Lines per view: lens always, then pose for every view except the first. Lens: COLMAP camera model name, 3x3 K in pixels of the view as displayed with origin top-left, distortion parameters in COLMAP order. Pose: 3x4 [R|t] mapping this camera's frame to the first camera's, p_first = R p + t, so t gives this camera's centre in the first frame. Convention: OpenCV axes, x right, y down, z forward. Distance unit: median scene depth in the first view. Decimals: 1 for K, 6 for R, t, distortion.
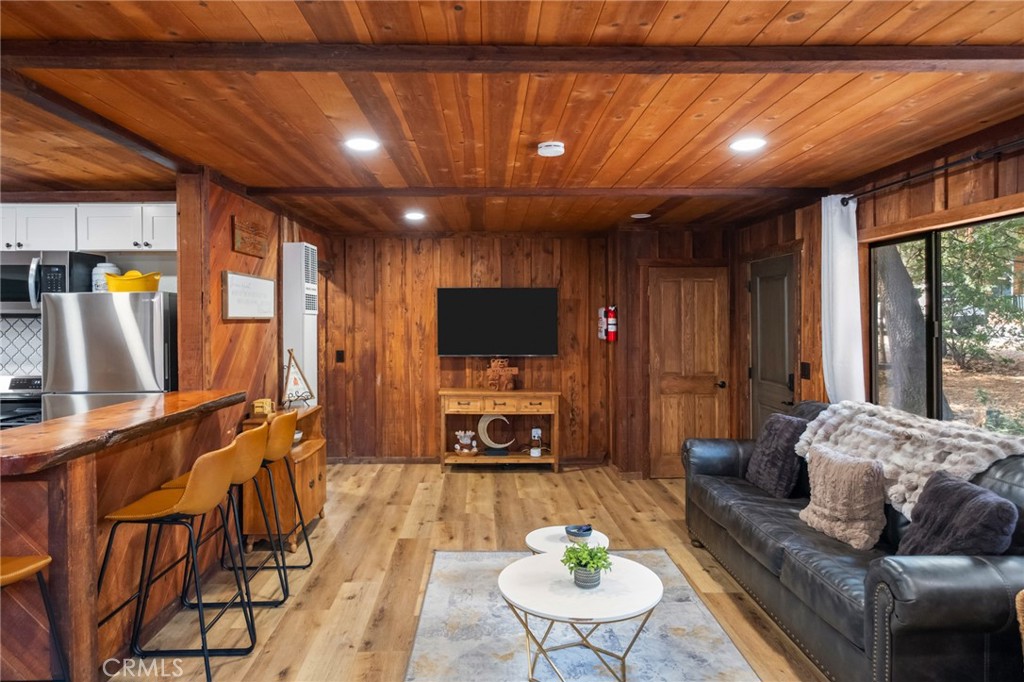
lens RADIAL K [[682.8, 0, 506.3], [0, 682.8, 318.3], [0, 0, 1]] dist [0.005519, 0.002704]
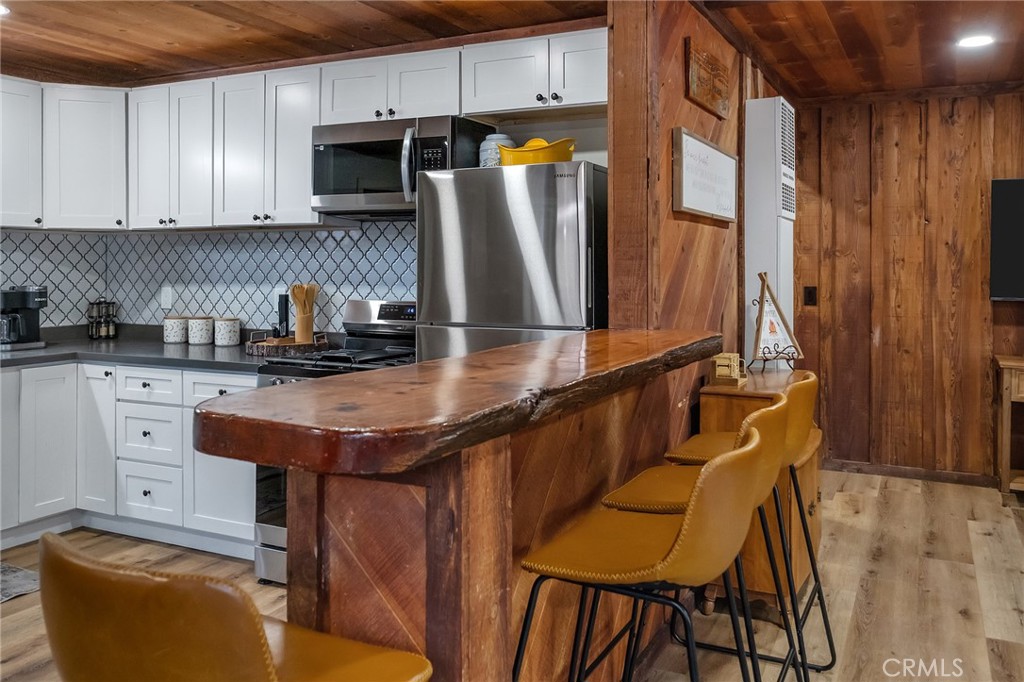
lens RADIAL K [[863.9, 0, 512.3], [0, 863.9, 267.2], [0, 0, 1]] dist [-0.000553, 0.003726]
pose [[0.884633, 0.009325, -0.466195, -0.169183], [-0.008625, 0.999956, 0.003635, 0.041977], [0.466208, 0.000805, 0.884675, 0.249107]]
